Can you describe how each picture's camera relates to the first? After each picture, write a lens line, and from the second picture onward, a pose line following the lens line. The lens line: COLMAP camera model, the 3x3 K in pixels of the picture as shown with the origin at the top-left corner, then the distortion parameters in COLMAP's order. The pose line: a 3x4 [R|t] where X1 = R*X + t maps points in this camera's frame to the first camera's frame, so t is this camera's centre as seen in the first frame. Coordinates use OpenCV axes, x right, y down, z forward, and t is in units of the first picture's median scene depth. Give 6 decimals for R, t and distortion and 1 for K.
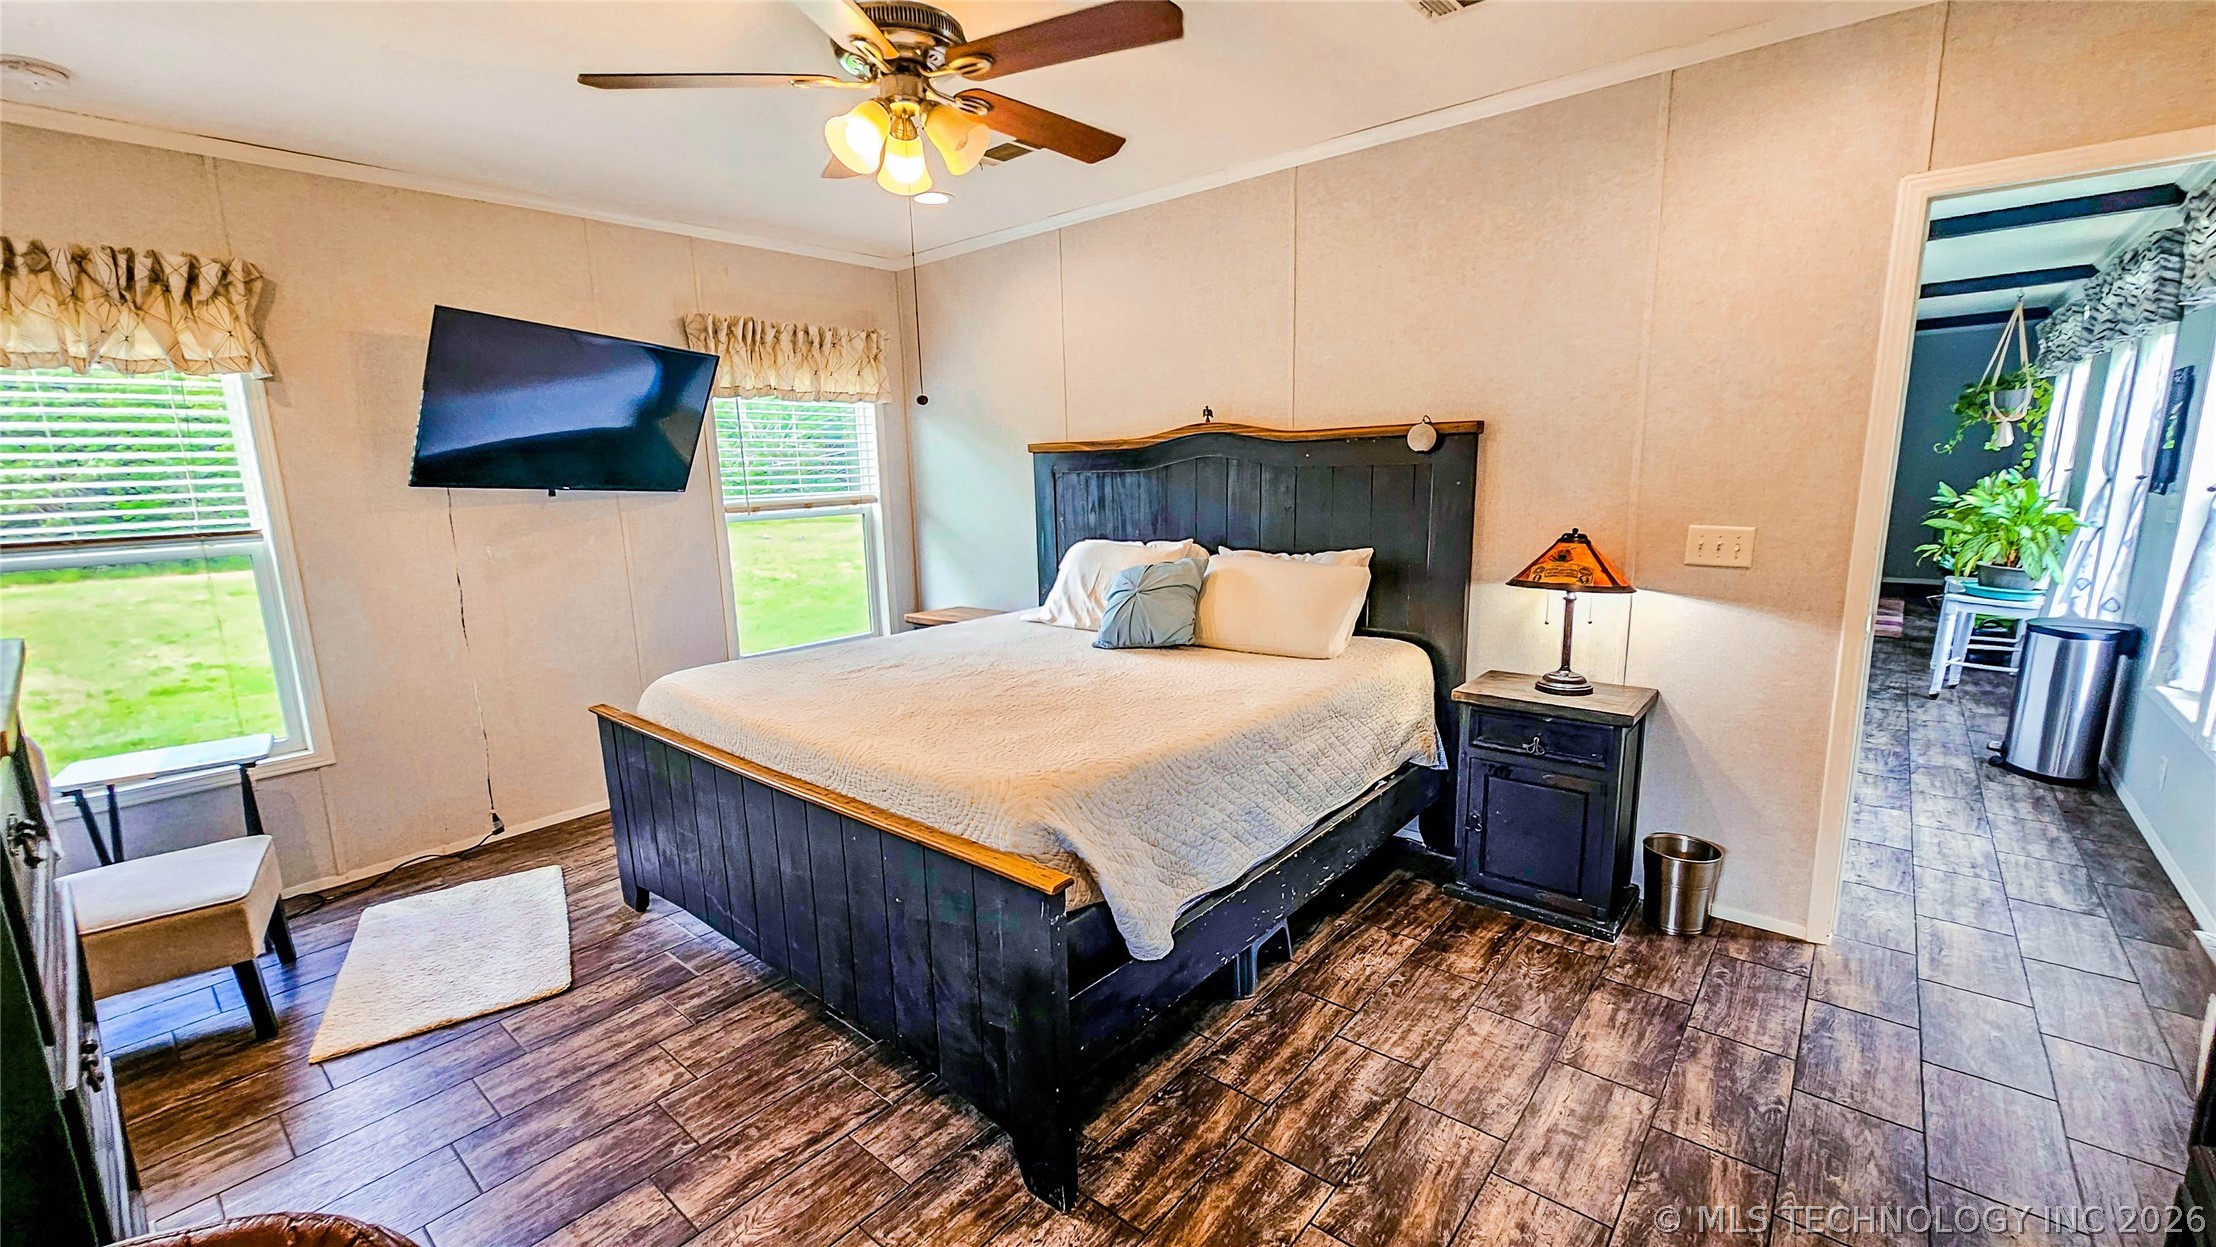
lens RADIAL K [[905.6, 0, 1105.3], [0, 905.6, 646.3], [0, 0, 1]] dist [-0.000418, 0.000066]
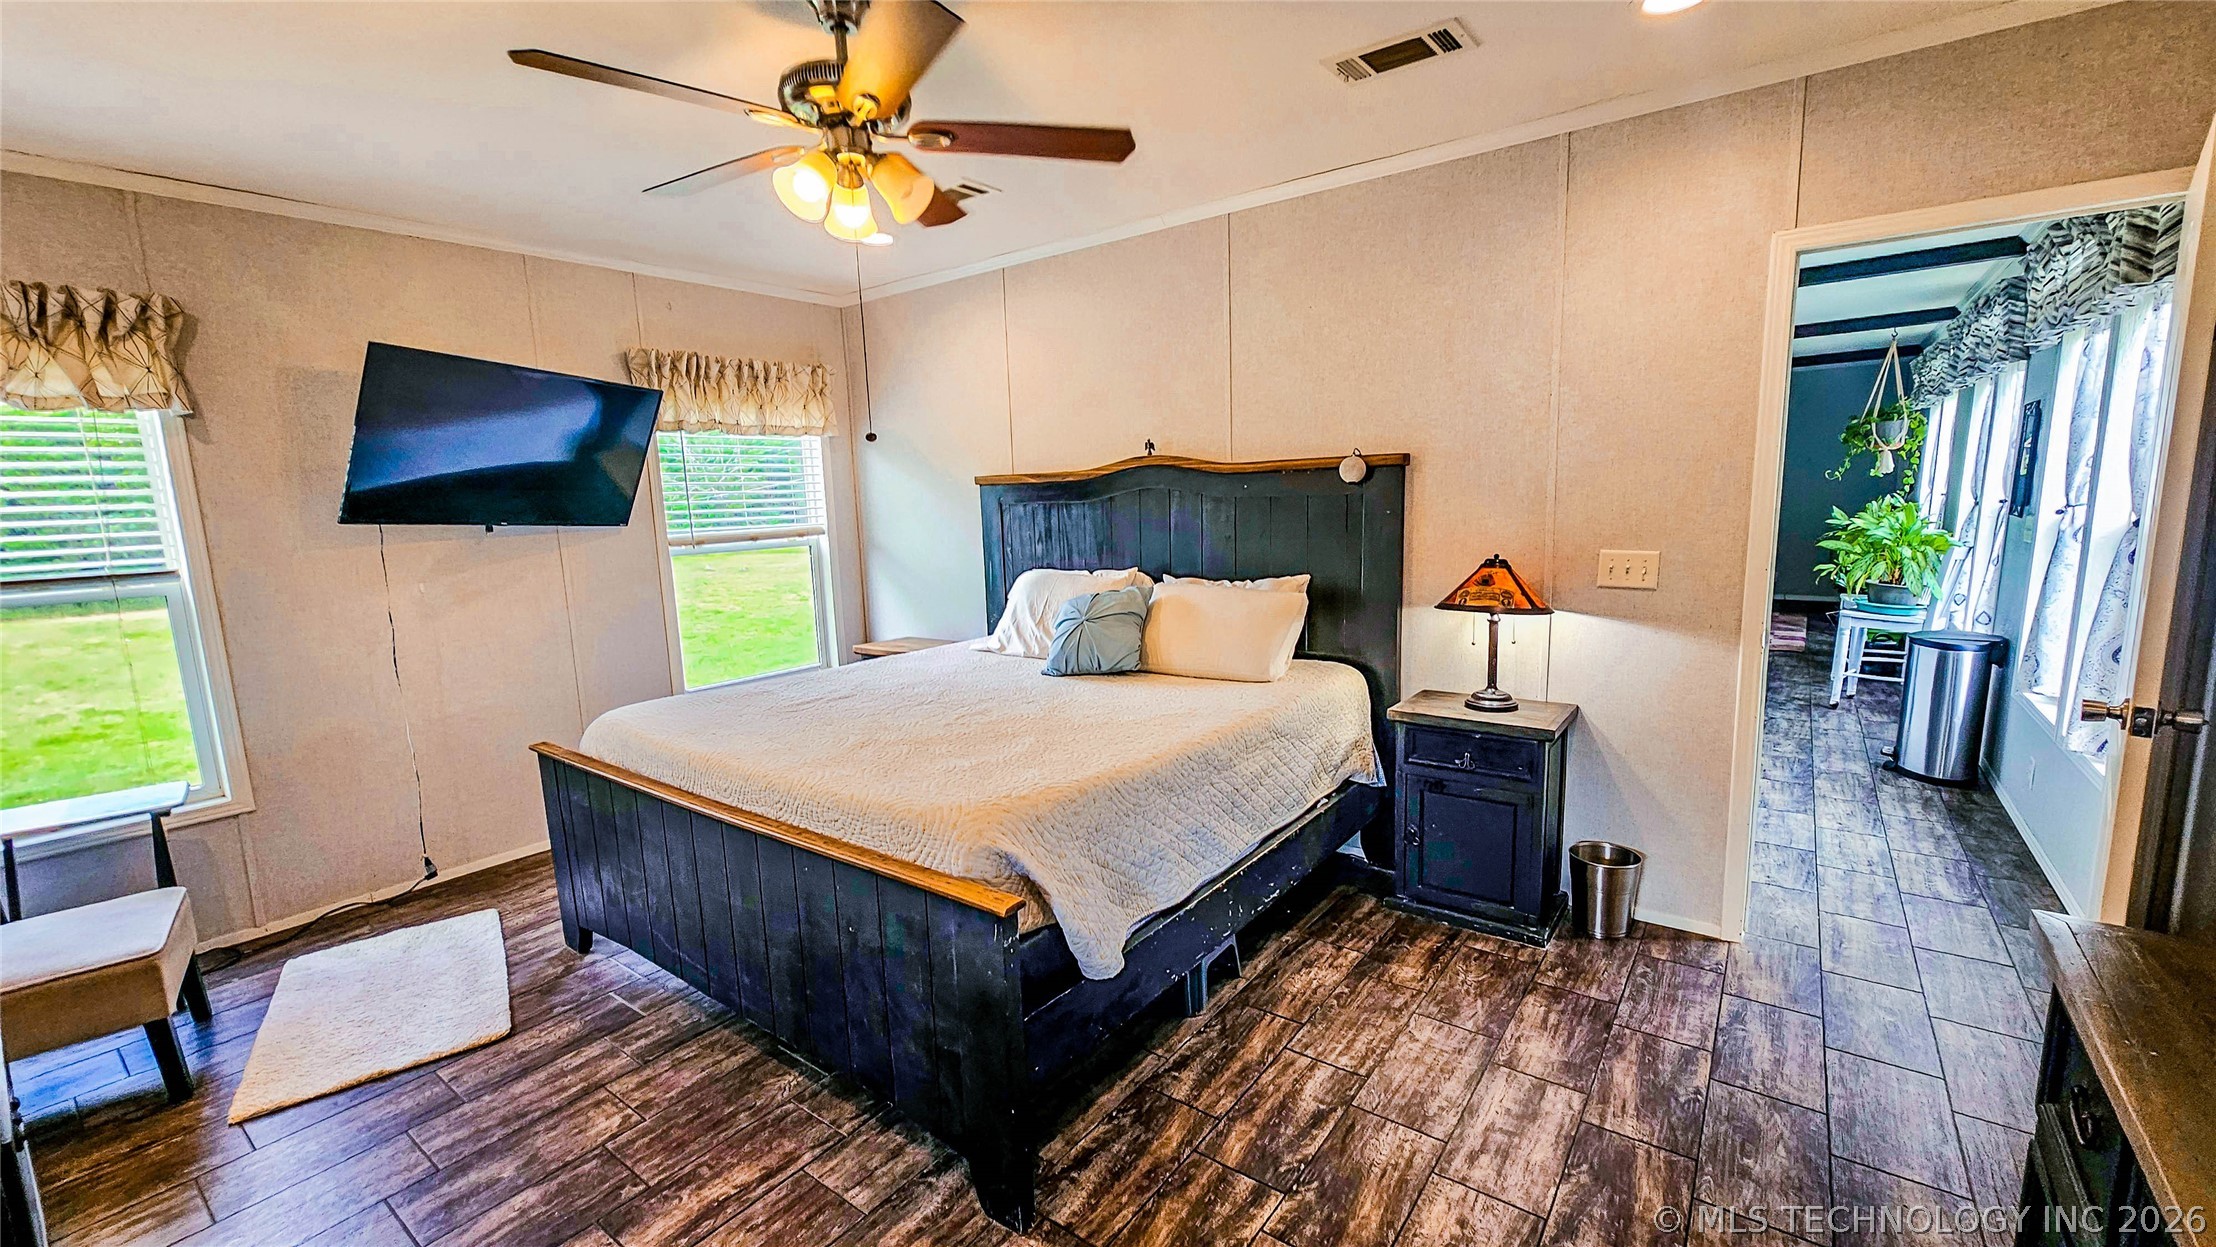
lens RADIAL K [[905.6, 0, 1110.2], [0, 905.6, 641.9], [0, 0, 1]] dist [-0.000418, 0.000066]
pose [[0.997987, -0.016611, 0.061198, 0.001885], [0.018755, 0.999225, -0.034620, 0.000794], [-0.060575, 0.035698, 0.997525, -0.026017]]
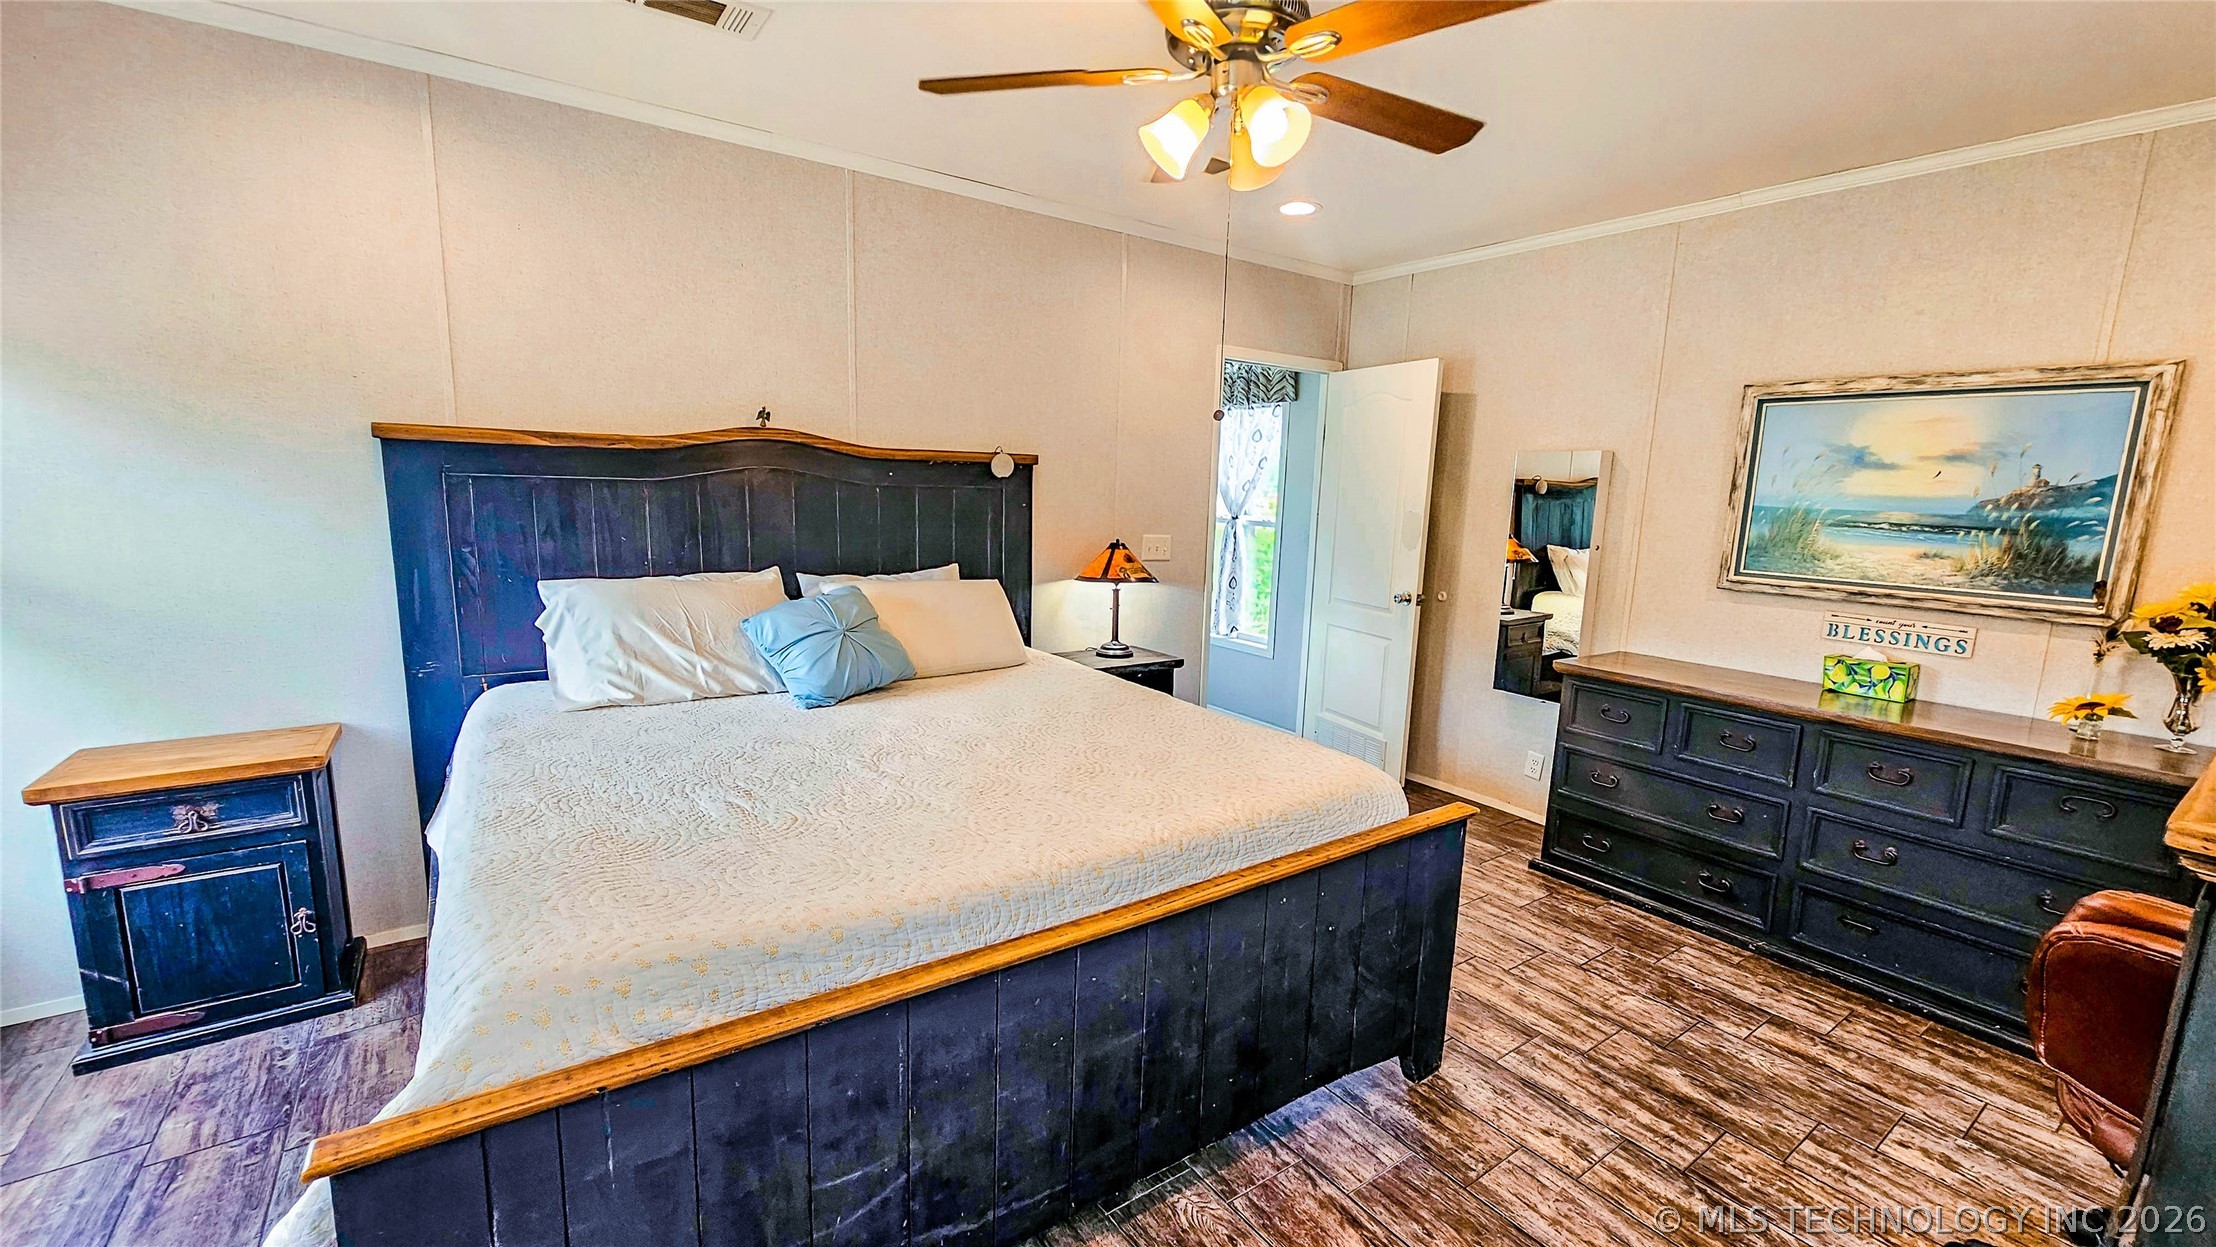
lens RADIAL K [[905.6, 0, 1117.2], [0, 905.6, 625.2], [0, 0, 1]] dist [-0.000418, 0.000066]
pose [[0.239749, -0.120671, 0.963306, -0.886072], [0.149259, 0.985030, 0.086245, -0.124080], [-0.959293, 0.123105, 0.254171, 0.685150]]
